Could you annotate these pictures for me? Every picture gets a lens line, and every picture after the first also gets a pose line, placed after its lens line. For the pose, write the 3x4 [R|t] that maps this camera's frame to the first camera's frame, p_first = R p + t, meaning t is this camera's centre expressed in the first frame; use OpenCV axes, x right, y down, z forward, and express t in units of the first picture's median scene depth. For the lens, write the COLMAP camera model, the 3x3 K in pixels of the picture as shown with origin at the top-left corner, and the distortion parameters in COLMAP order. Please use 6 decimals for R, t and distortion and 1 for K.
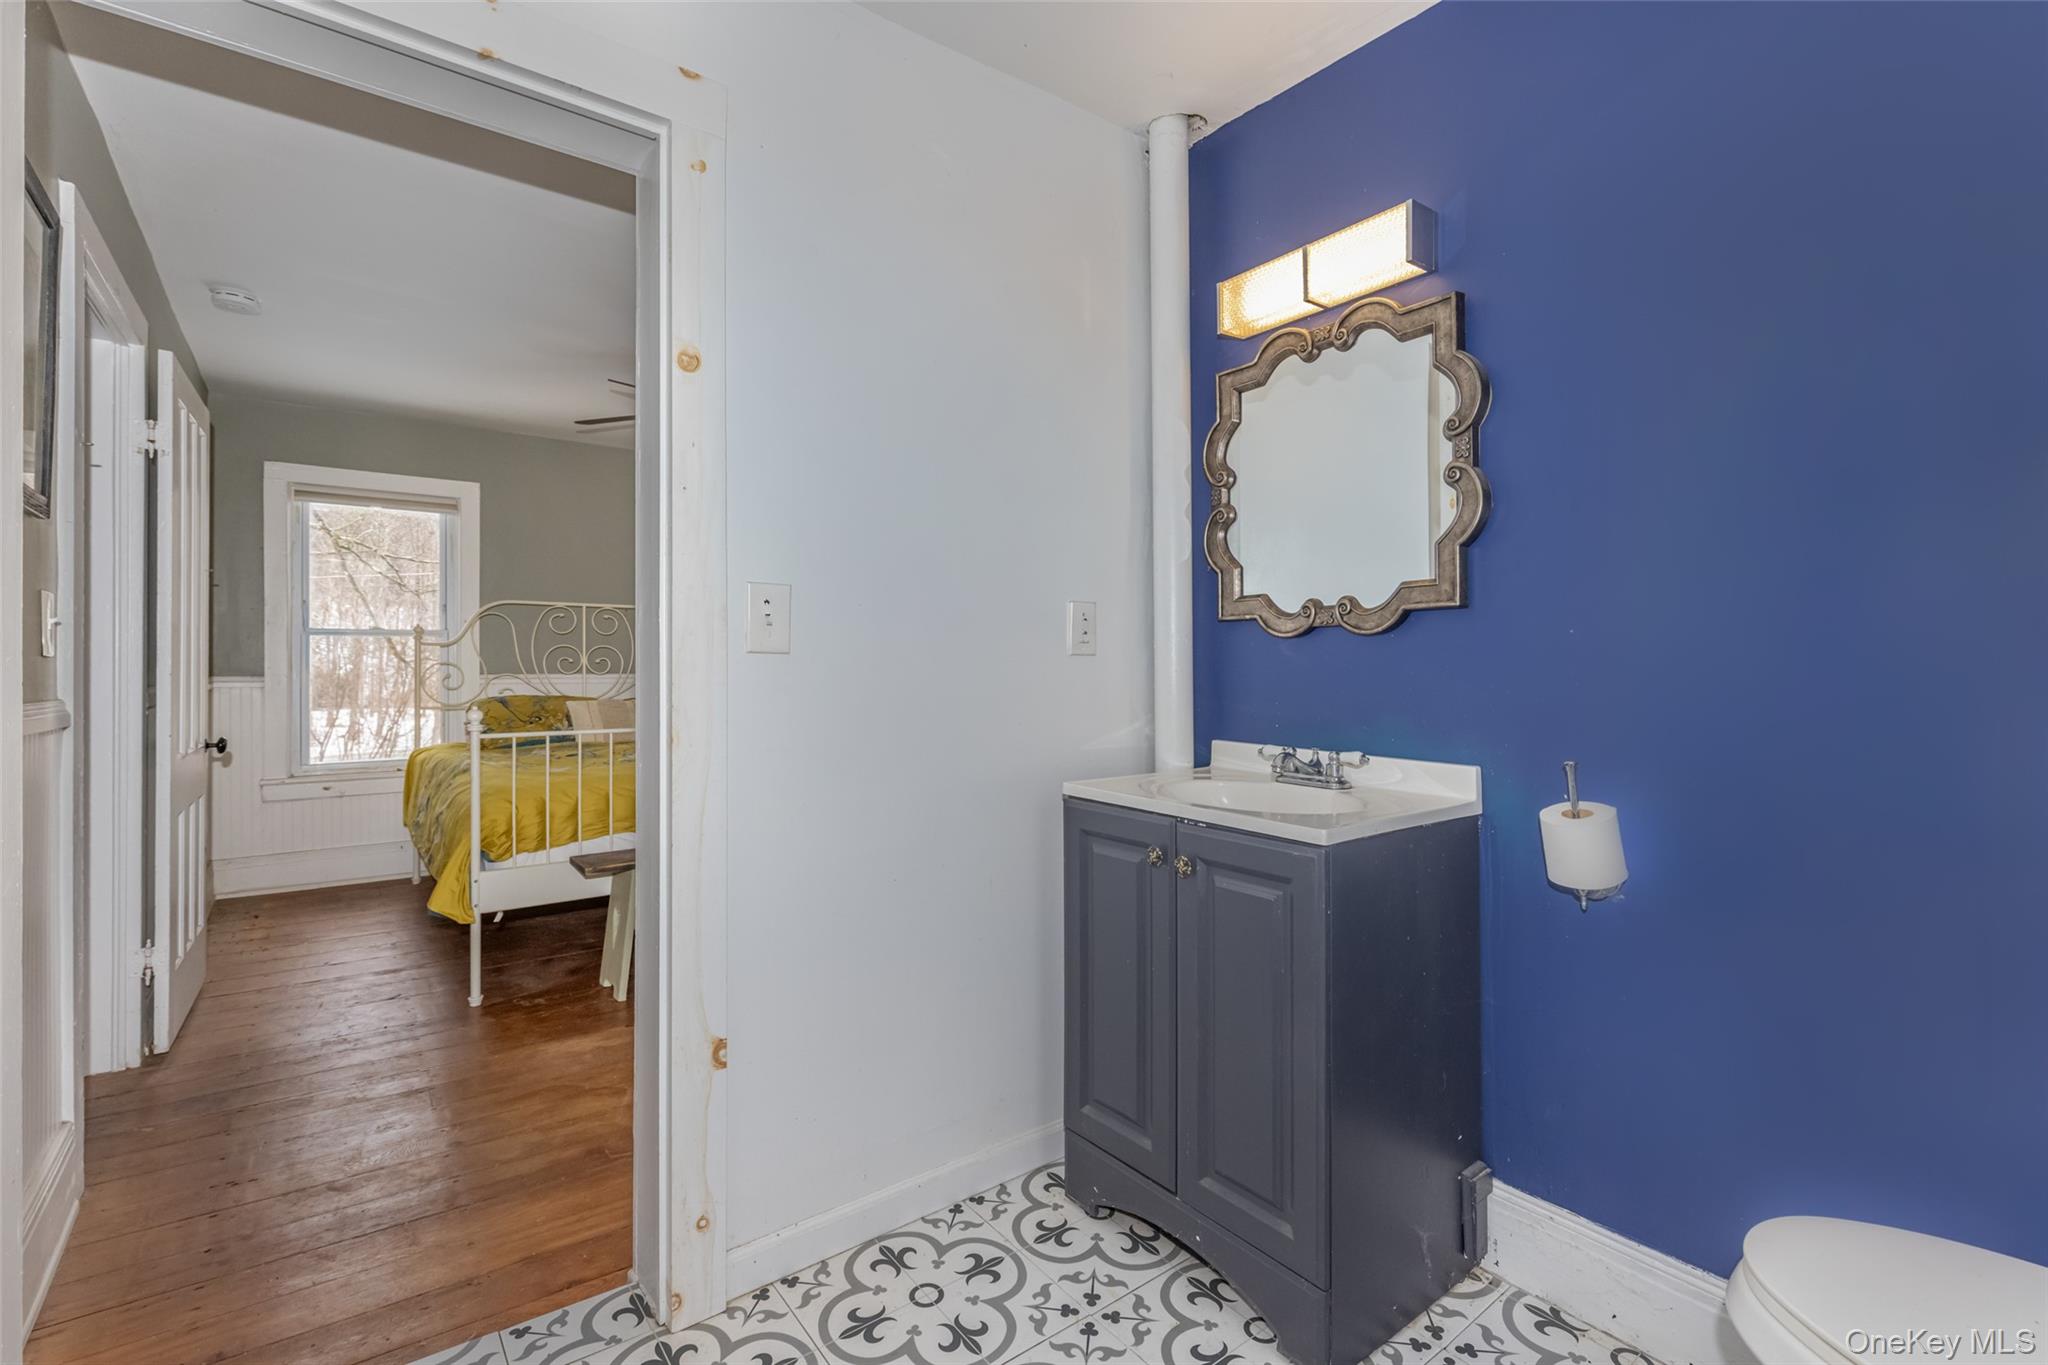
lens RADIAL K [[949.1, 0, 1022.6], [0, 949.1, 659.1], [0, 0, 1]] dist [0.017811, -0.000136]
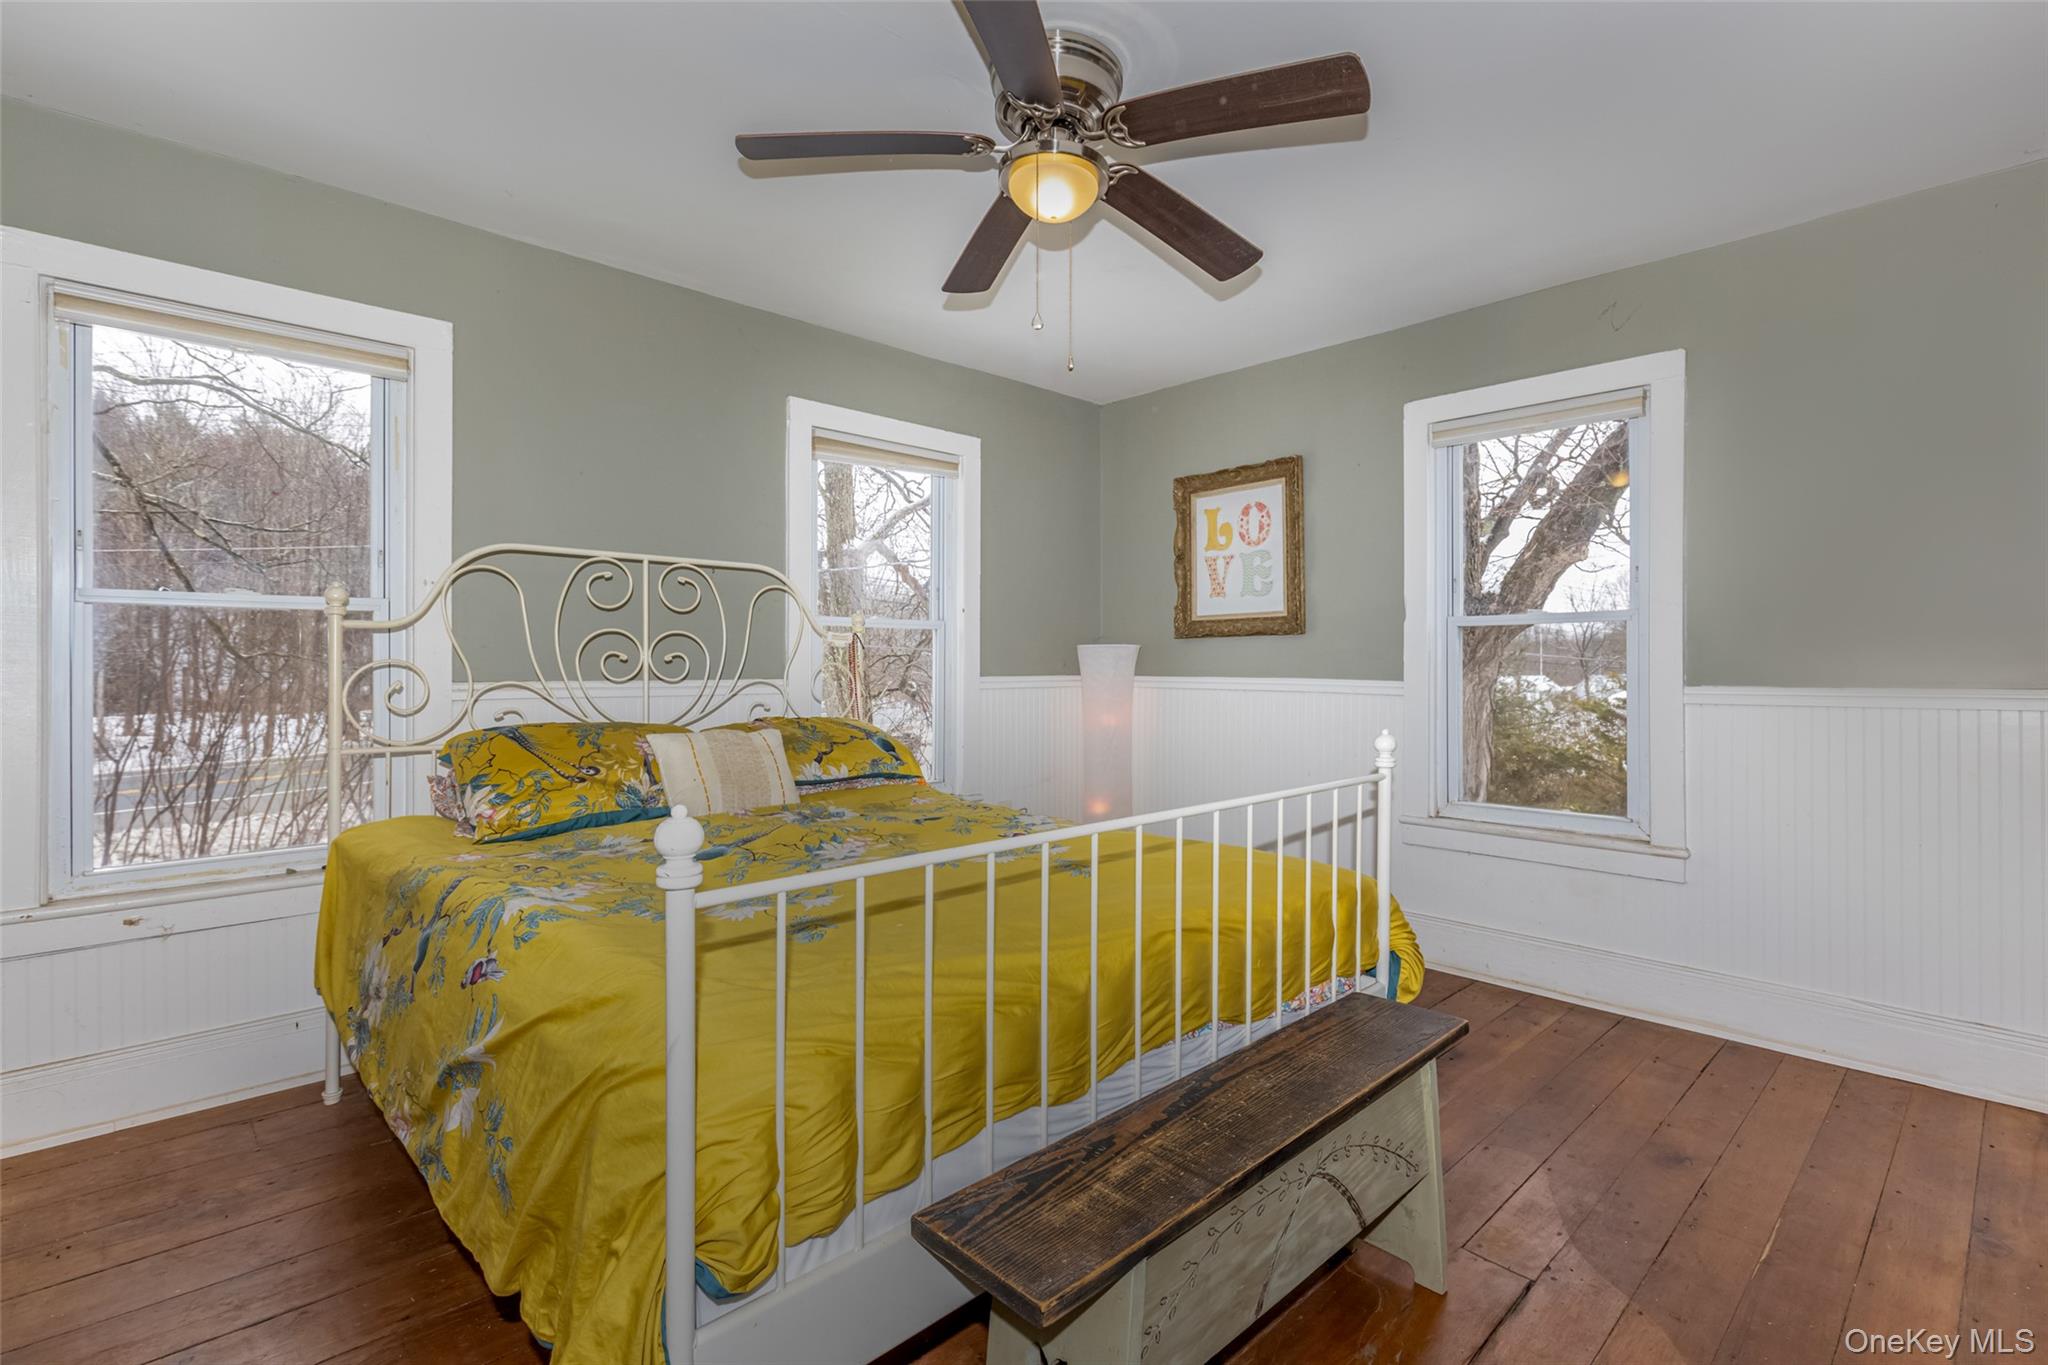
lens RADIAL K [[949.1, 0, 1022.6], [0, 949.1, 659.1], [0, 0, 1]] dist [0.017811, -0.000136]
pose [[0.992531, 0.004802, 0.121897, -0.334631], [-0.005014, 0.999986, 0.001430, 0.001027], [-0.121888, -0.002031, 0.992542, 0.454928]]
